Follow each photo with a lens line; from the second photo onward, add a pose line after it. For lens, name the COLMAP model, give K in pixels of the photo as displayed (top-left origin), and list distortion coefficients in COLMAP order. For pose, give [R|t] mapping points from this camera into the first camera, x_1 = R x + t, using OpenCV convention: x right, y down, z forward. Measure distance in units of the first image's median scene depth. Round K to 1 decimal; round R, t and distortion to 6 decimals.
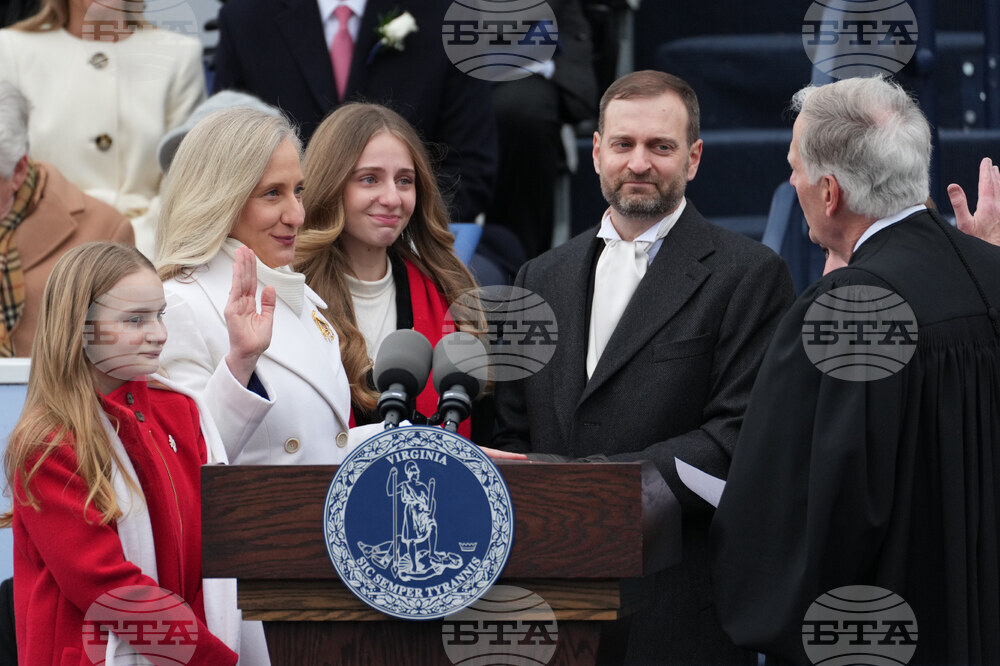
lens RADIAL K [[7414.8, 0, 499.9], [0, 7414.8, 334.7], [0, 0, 1]] dist [0.054768, 0.000000]
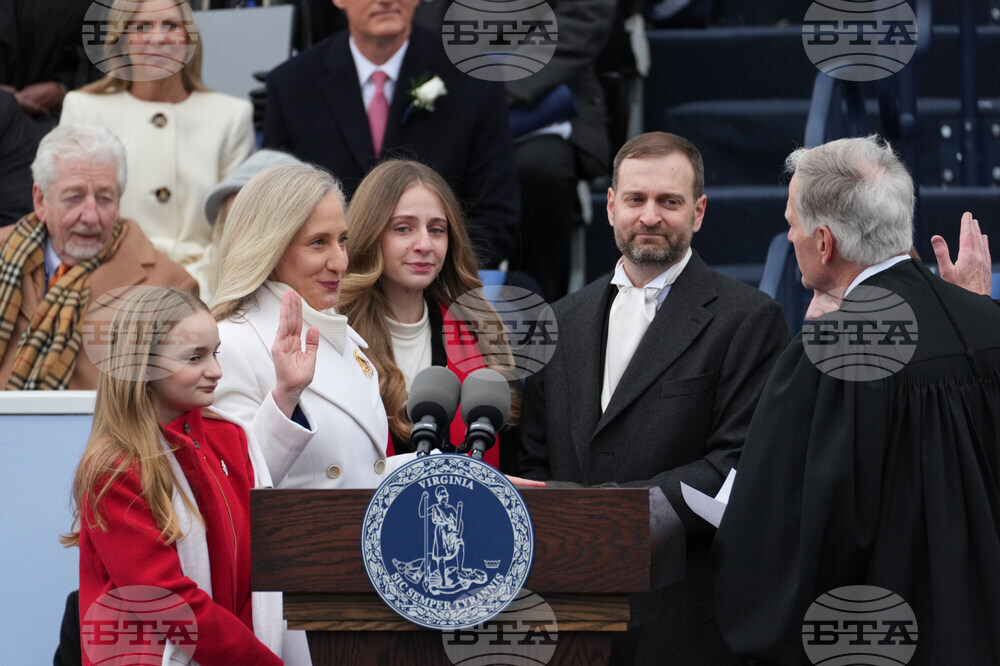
lens RADIAL K [[7414.8, 0, 503.7], [0, 7414.8, 331.7], [0, 0, 1]] dist [0.054768, 0.000000]
pose [[0.999989, 0.004736, 0.000065, -0.002835], [-0.004735, 0.999977, -0.004857, -0.000583], [-0.000088, 0.004857, 0.999988, -0.102724]]
